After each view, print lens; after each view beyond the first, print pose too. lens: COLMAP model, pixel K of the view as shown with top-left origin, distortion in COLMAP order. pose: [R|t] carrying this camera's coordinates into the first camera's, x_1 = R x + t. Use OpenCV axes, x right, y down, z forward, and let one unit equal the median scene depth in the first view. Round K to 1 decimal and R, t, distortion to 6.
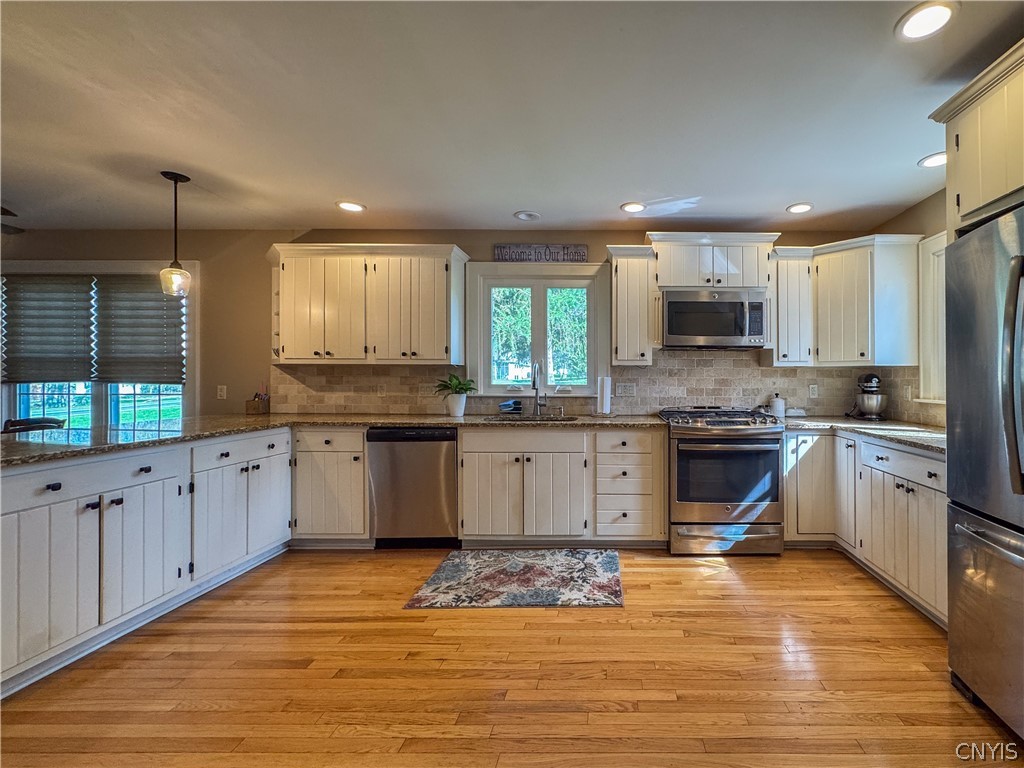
lens RADIAL K [[431.2, 0, 573.2], [0, 431.2, 374.9], [0, 0, 1]] dist [-0.001047, -0.000028]
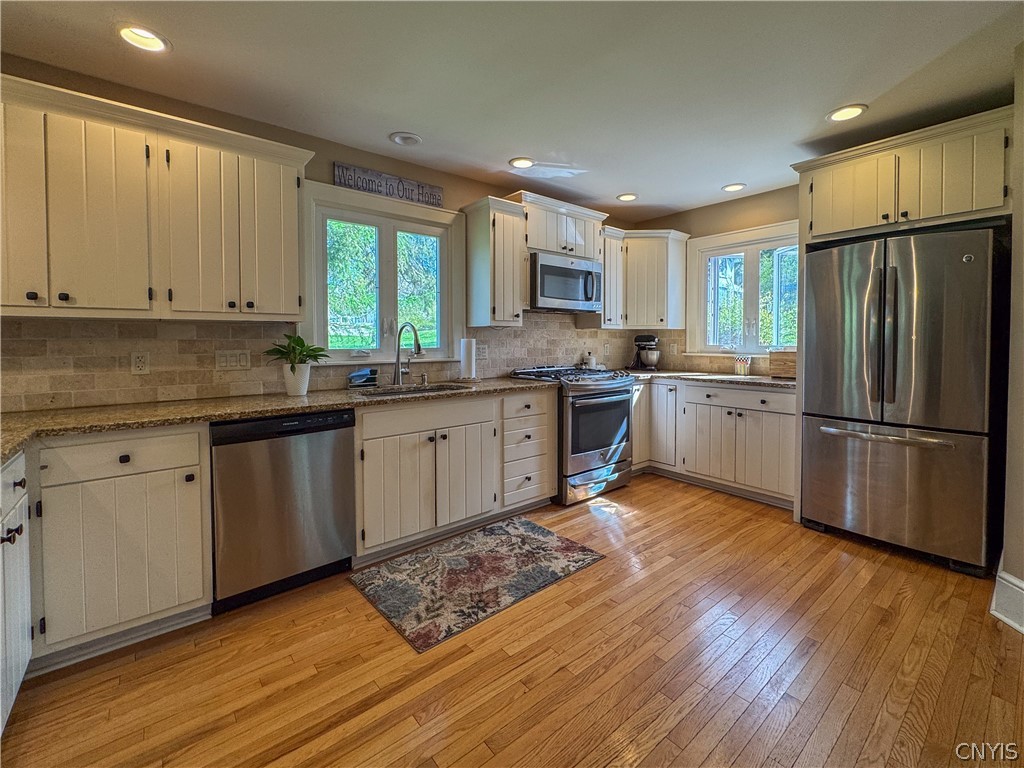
lens RADIAL K [[462.6, 0, 510.8], [0, 462.6, 349.3], [0, 0, 1]] dist [-0.001061, -0.000212]
pose [[0.757506, -0.021045, 0.652489, -0.466392], [0.002439, 0.999565, 0.029408, -0.000980], [-0.652824, -0.020685, 0.757227, 0.183277]]
